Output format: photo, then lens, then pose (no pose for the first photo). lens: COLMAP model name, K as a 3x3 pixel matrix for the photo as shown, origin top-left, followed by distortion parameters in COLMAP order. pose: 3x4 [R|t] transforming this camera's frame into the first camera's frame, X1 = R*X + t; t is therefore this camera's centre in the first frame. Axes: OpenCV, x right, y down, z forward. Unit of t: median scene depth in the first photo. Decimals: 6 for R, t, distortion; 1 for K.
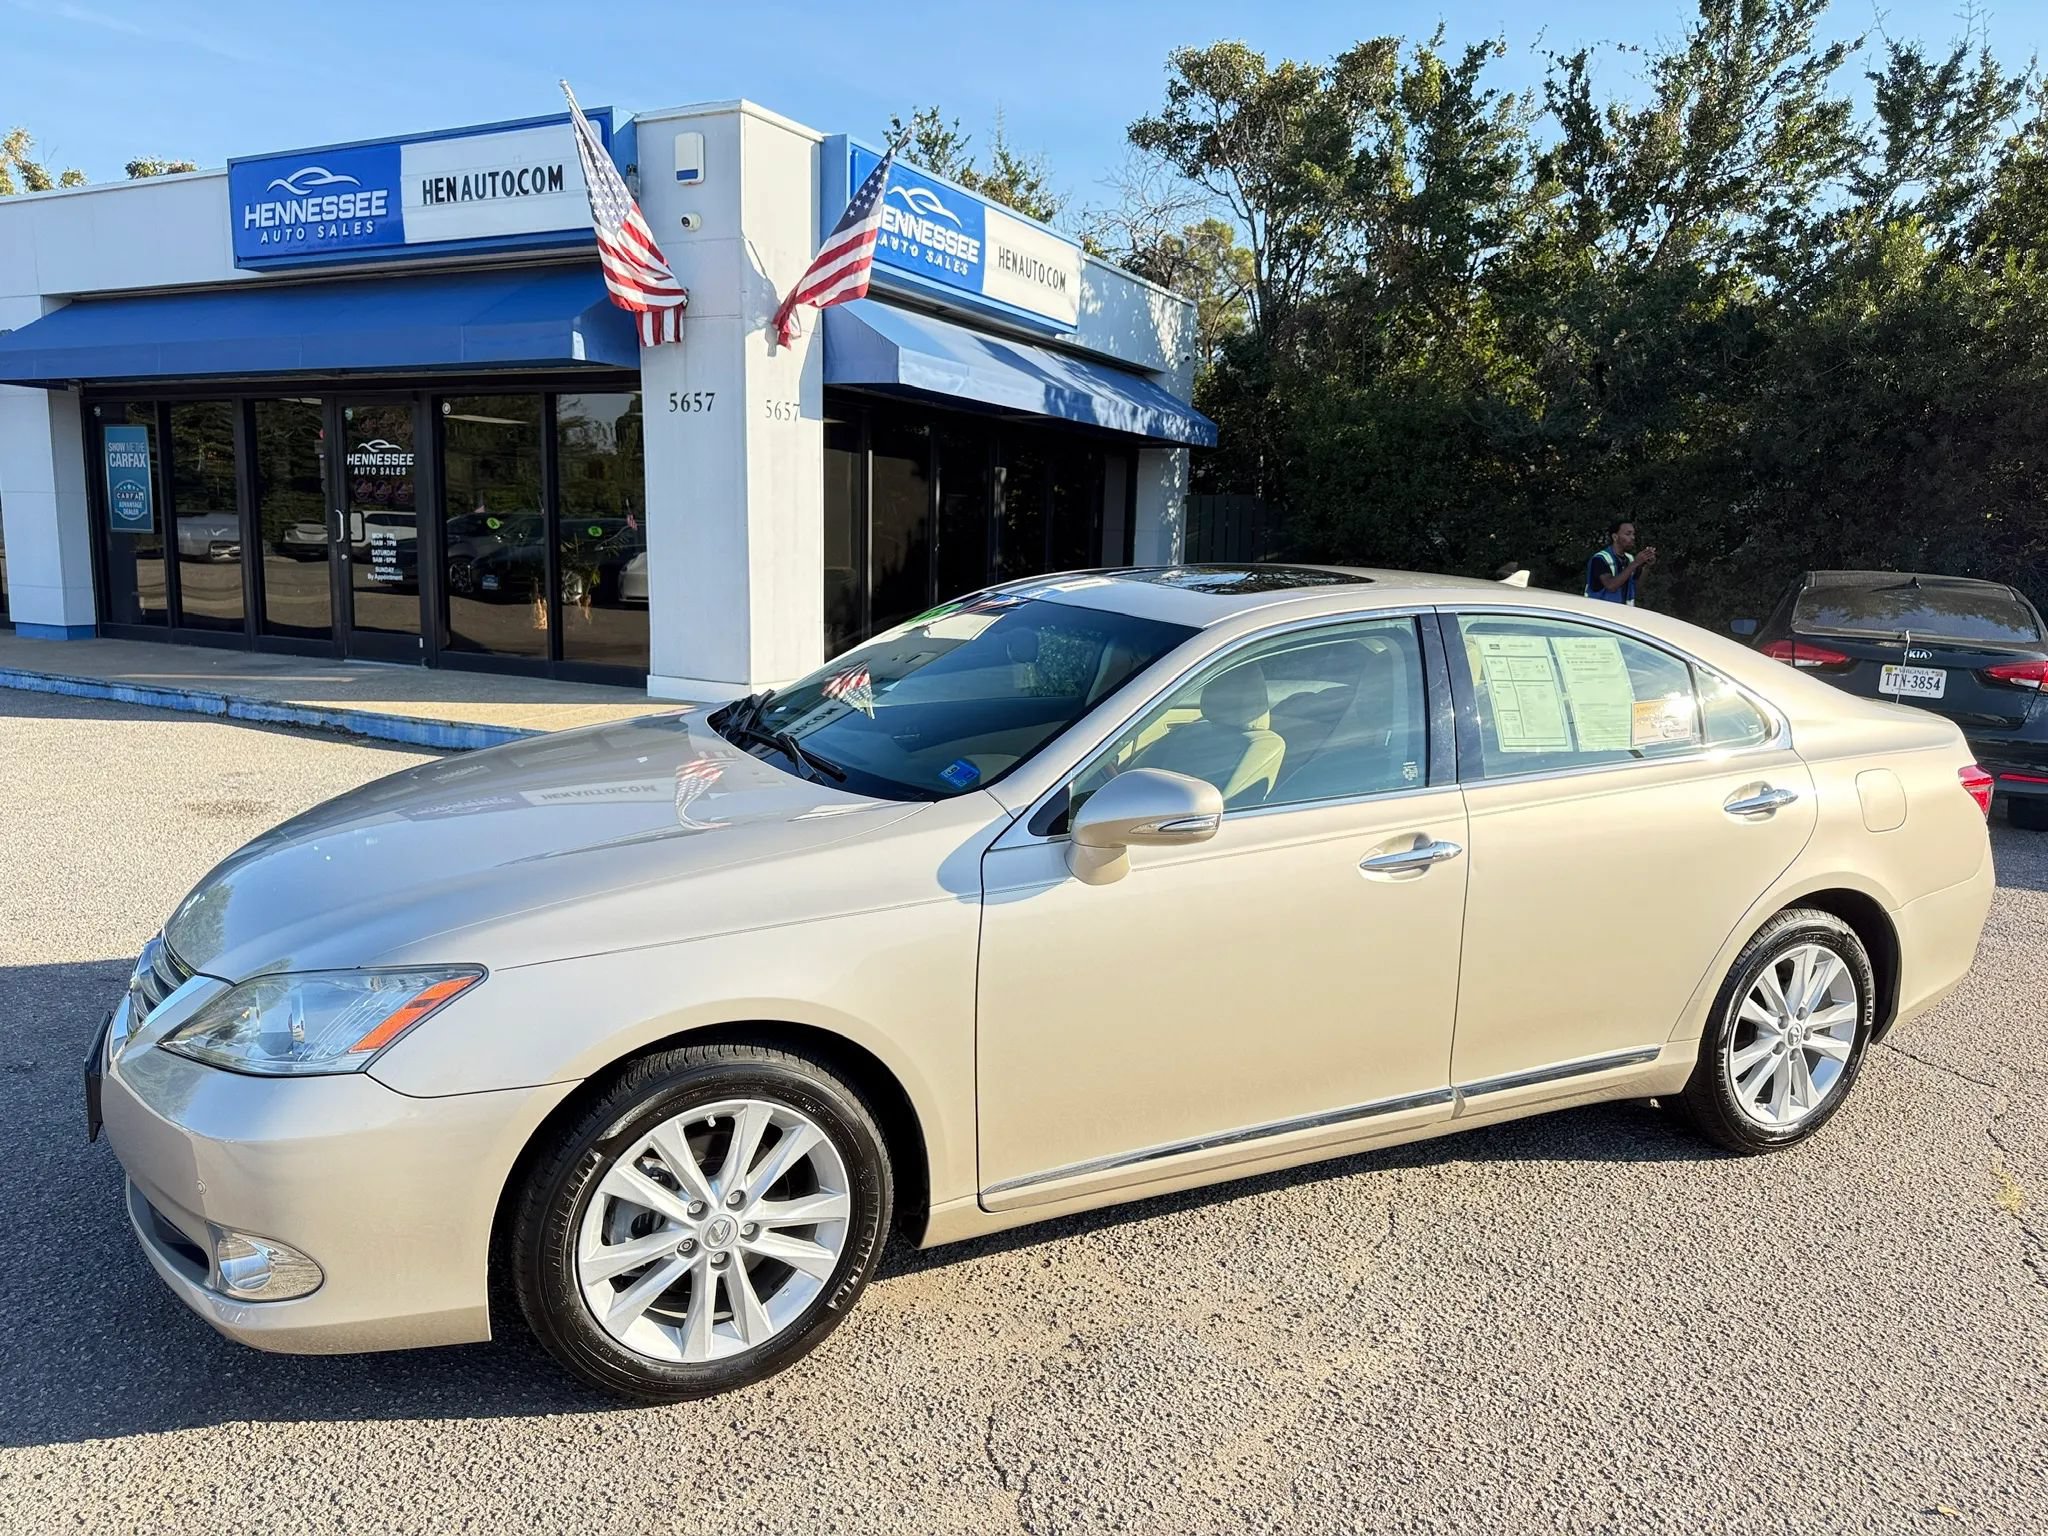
lens RADIAL K [[1445.5, 0, 1031.0], [0, 1445.5, 765.7], [0, 0, 1]] dist [0.028228, -0.026725]
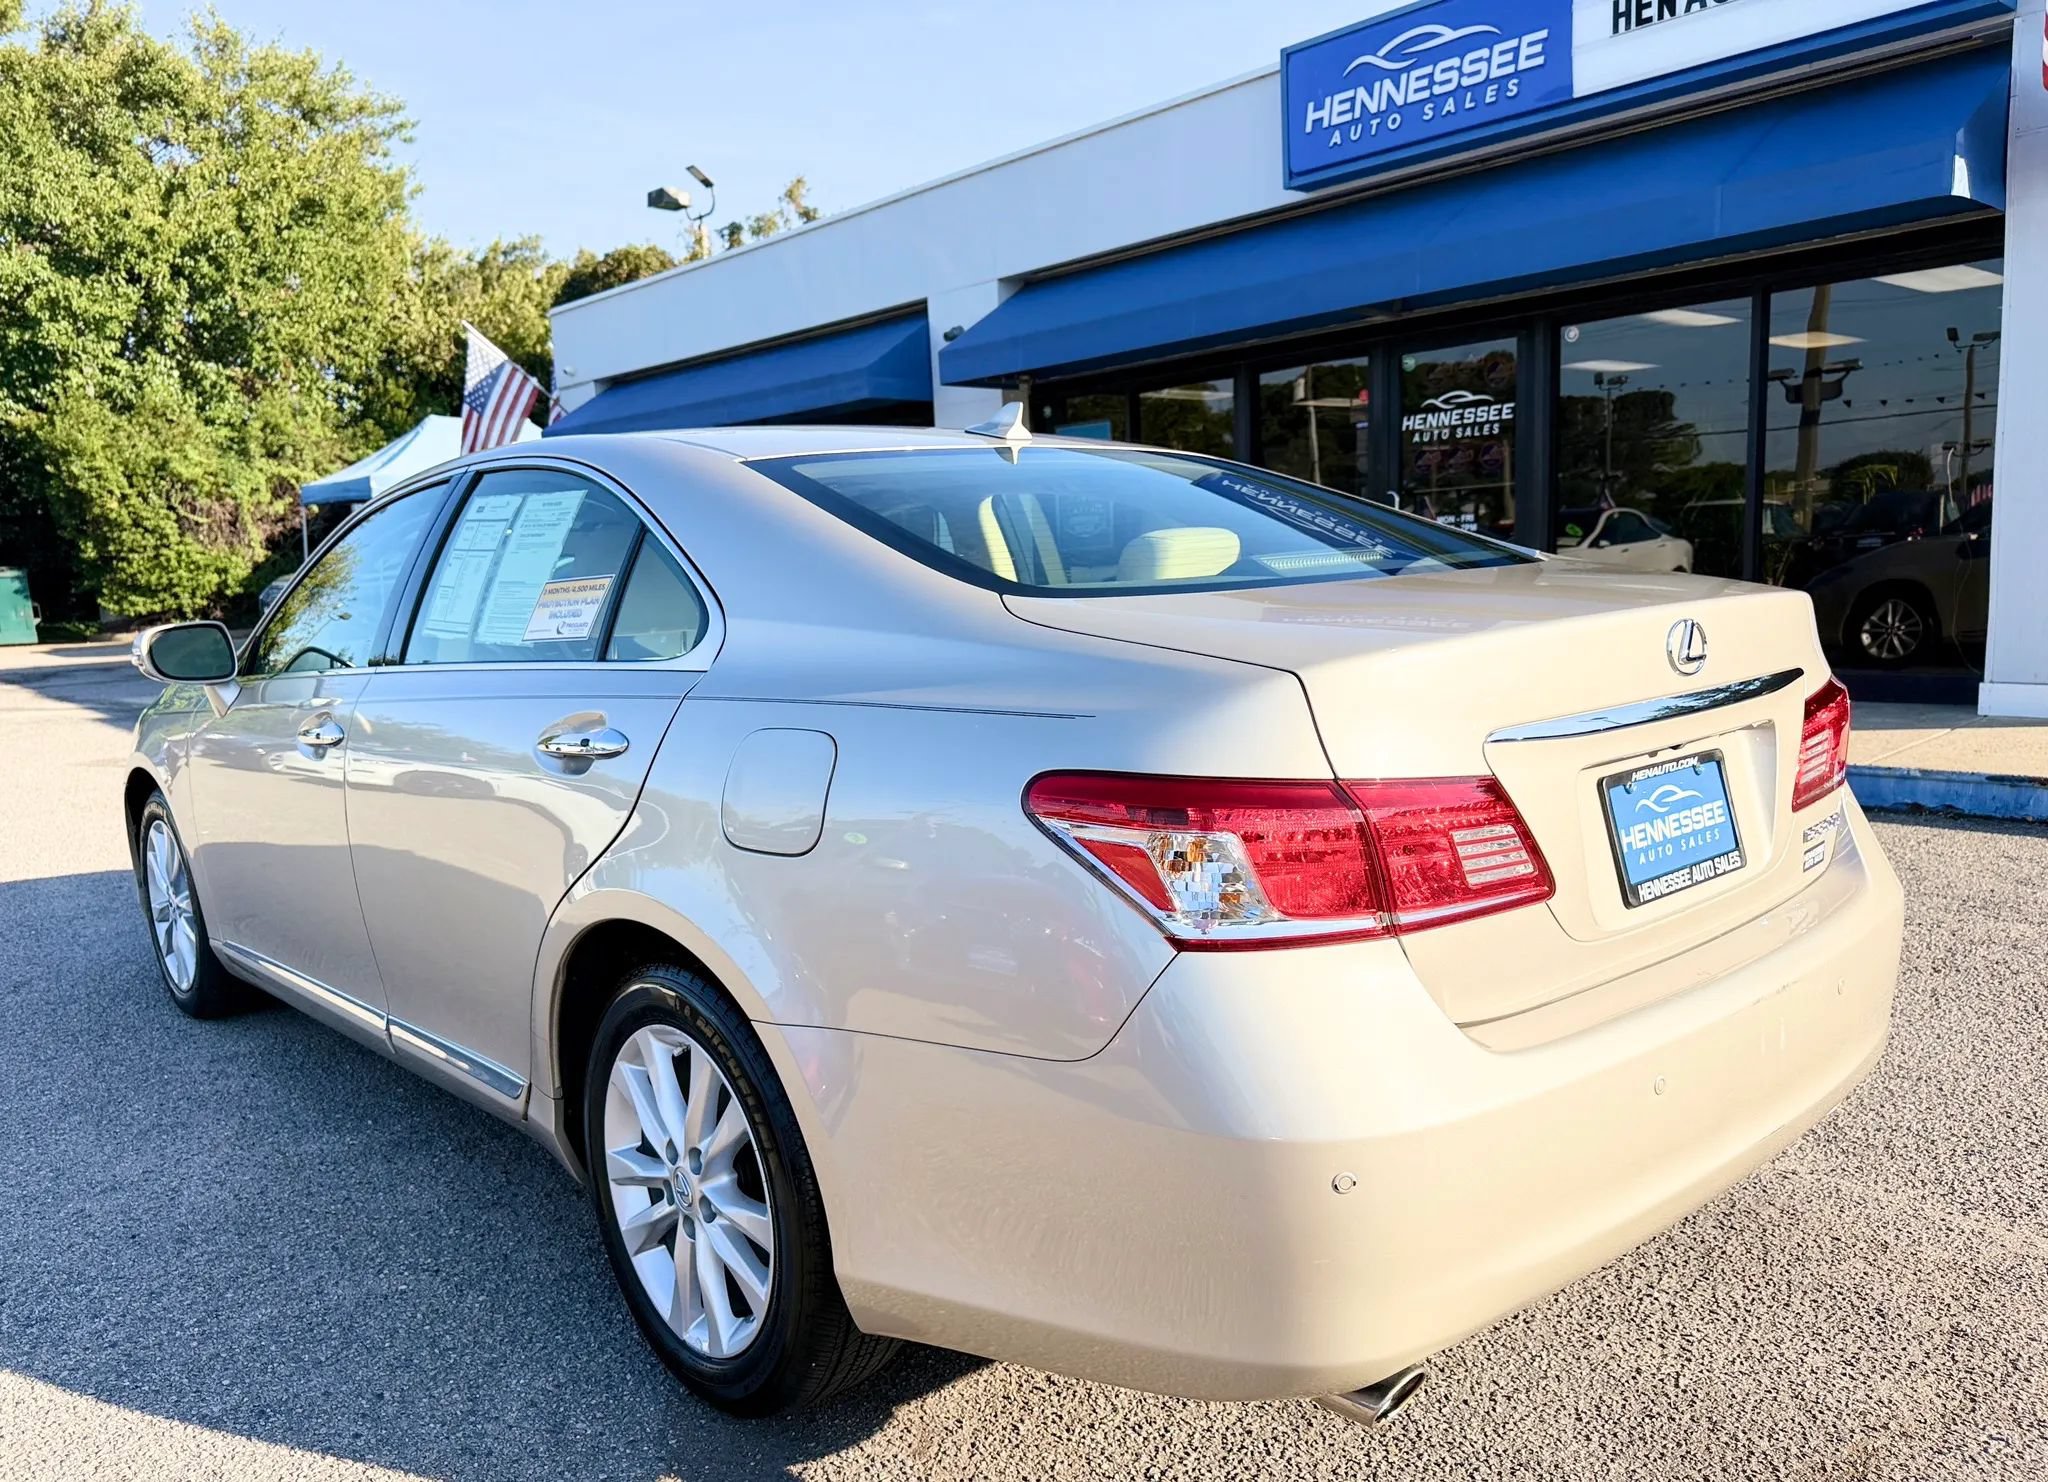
lens RADIAL K [[1531.4, 0, 1033.9], [0, 1531.4, 807.2], [0, 0, 1]] dist [0.000403, -0.005302]
pose [[0.930058, -0.010365, -0.367267, -0.395110], [0.012416, 0.999918, 0.003221, -0.013873], [0.367204, -0.007556, 0.930110, 0.190785]]
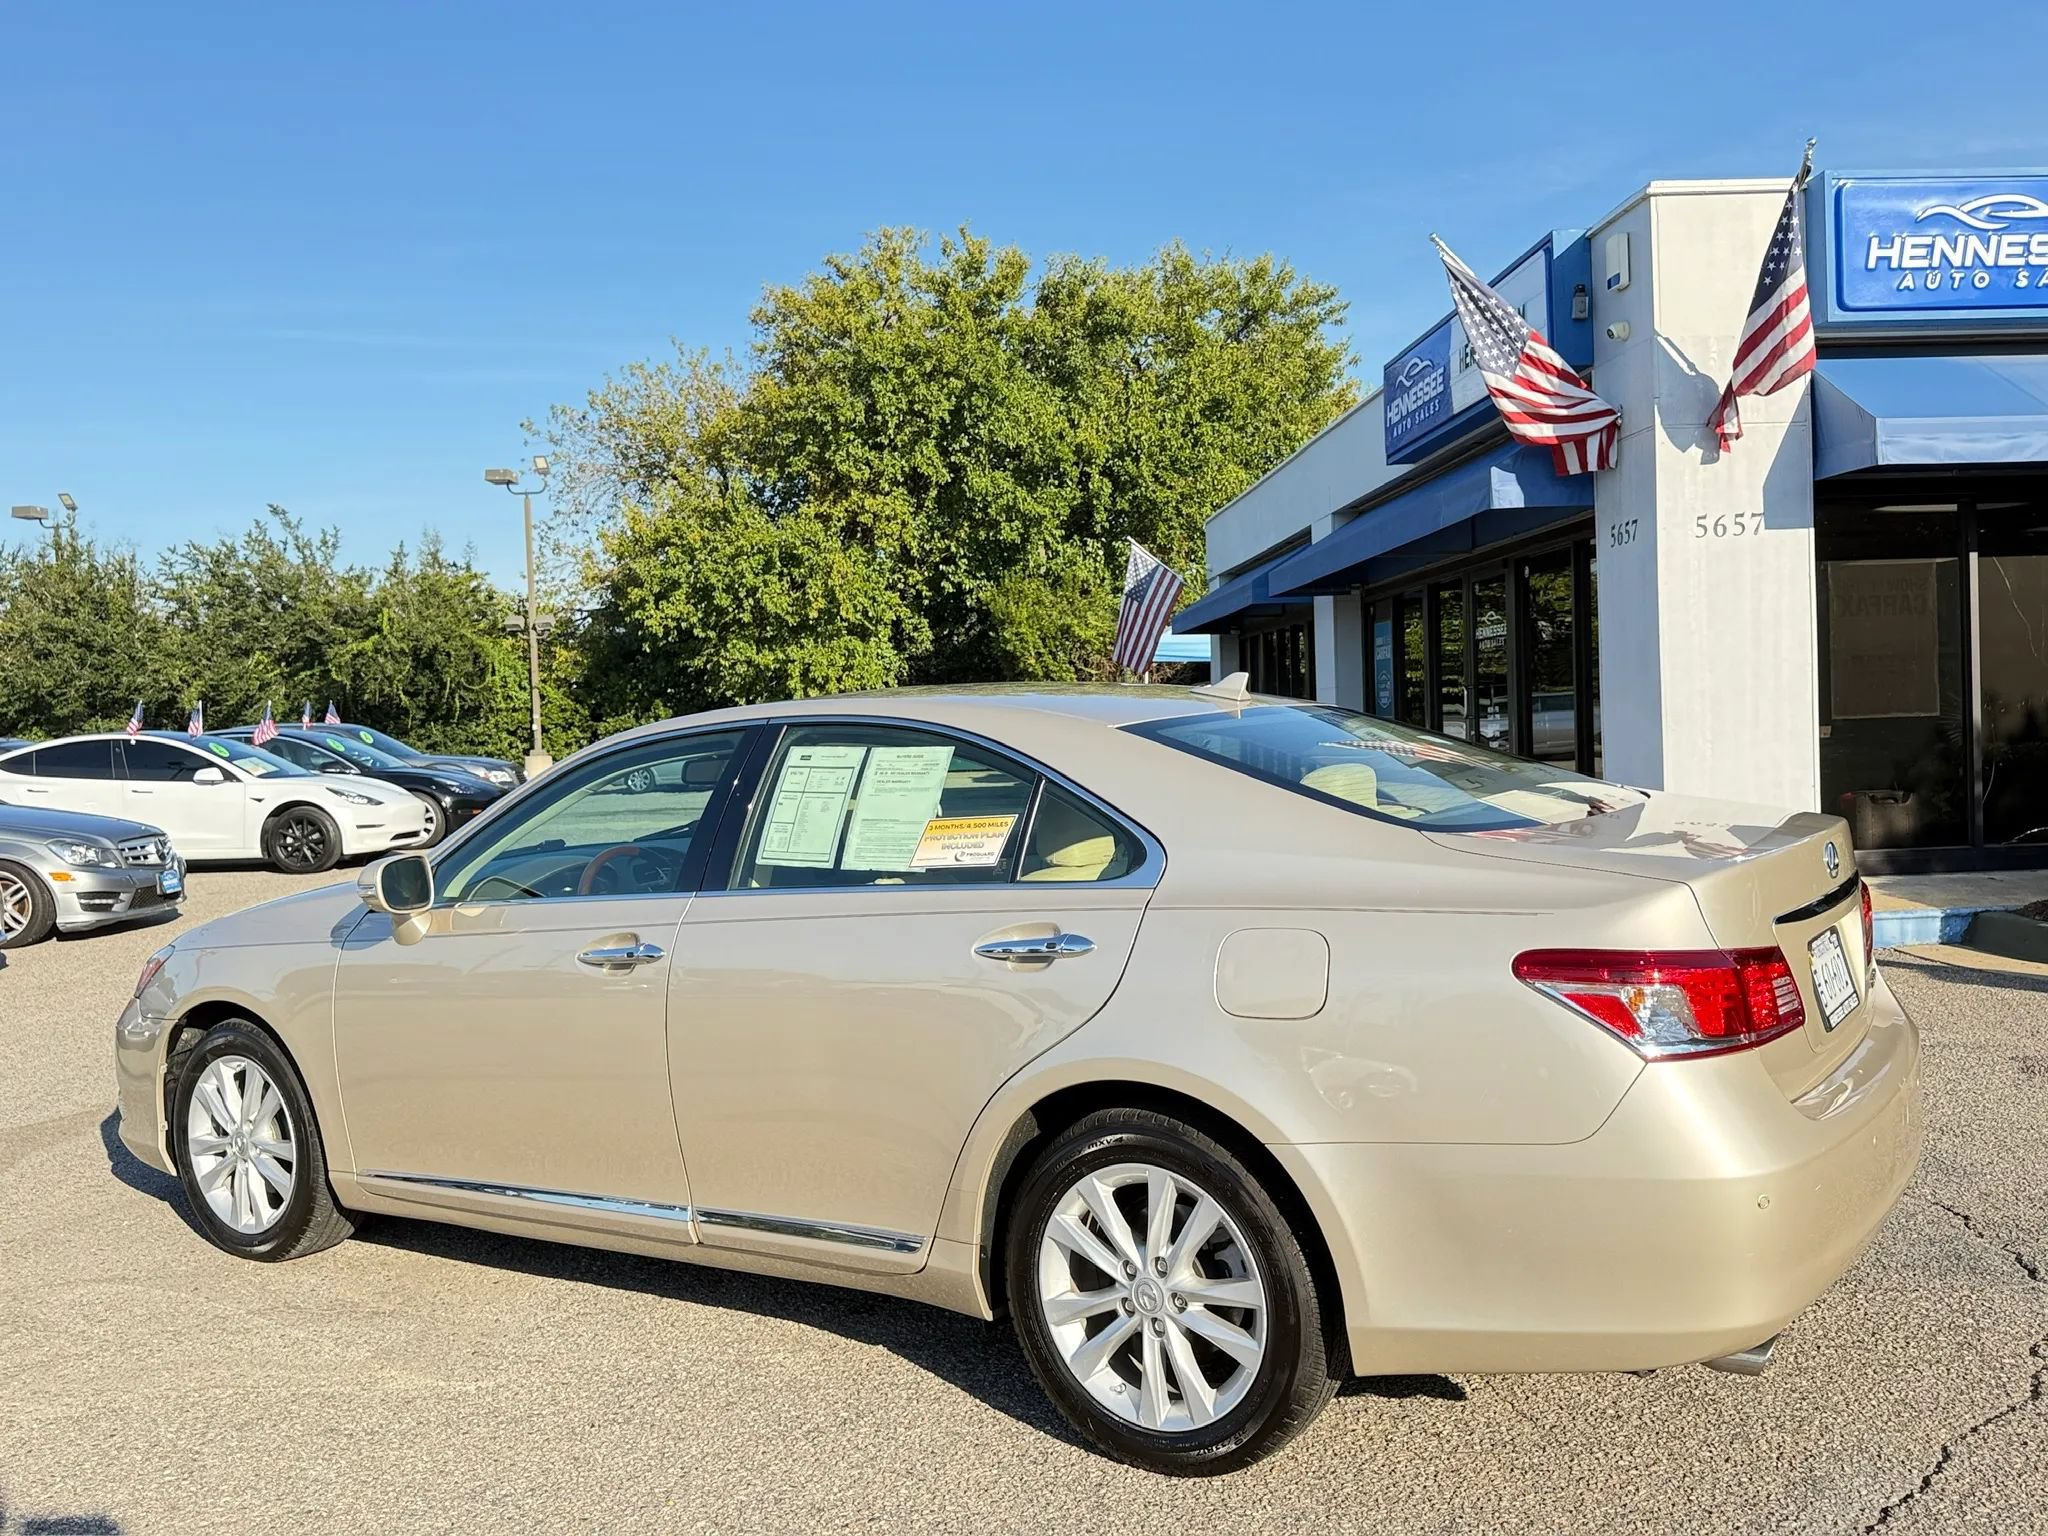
lens RADIAL K [[1776.0, 0, 1037.7], [0, 1776.0, 764.0], [0, 0, 1]] dist [0.052641, -0.064998]
pose [[0.501690, -0.028098, -0.864591, 0.459251], [-0.089644, 0.992403, -0.084268, 0.004186], [0.860390, 0.119782, 0.495360, 0.178672]]
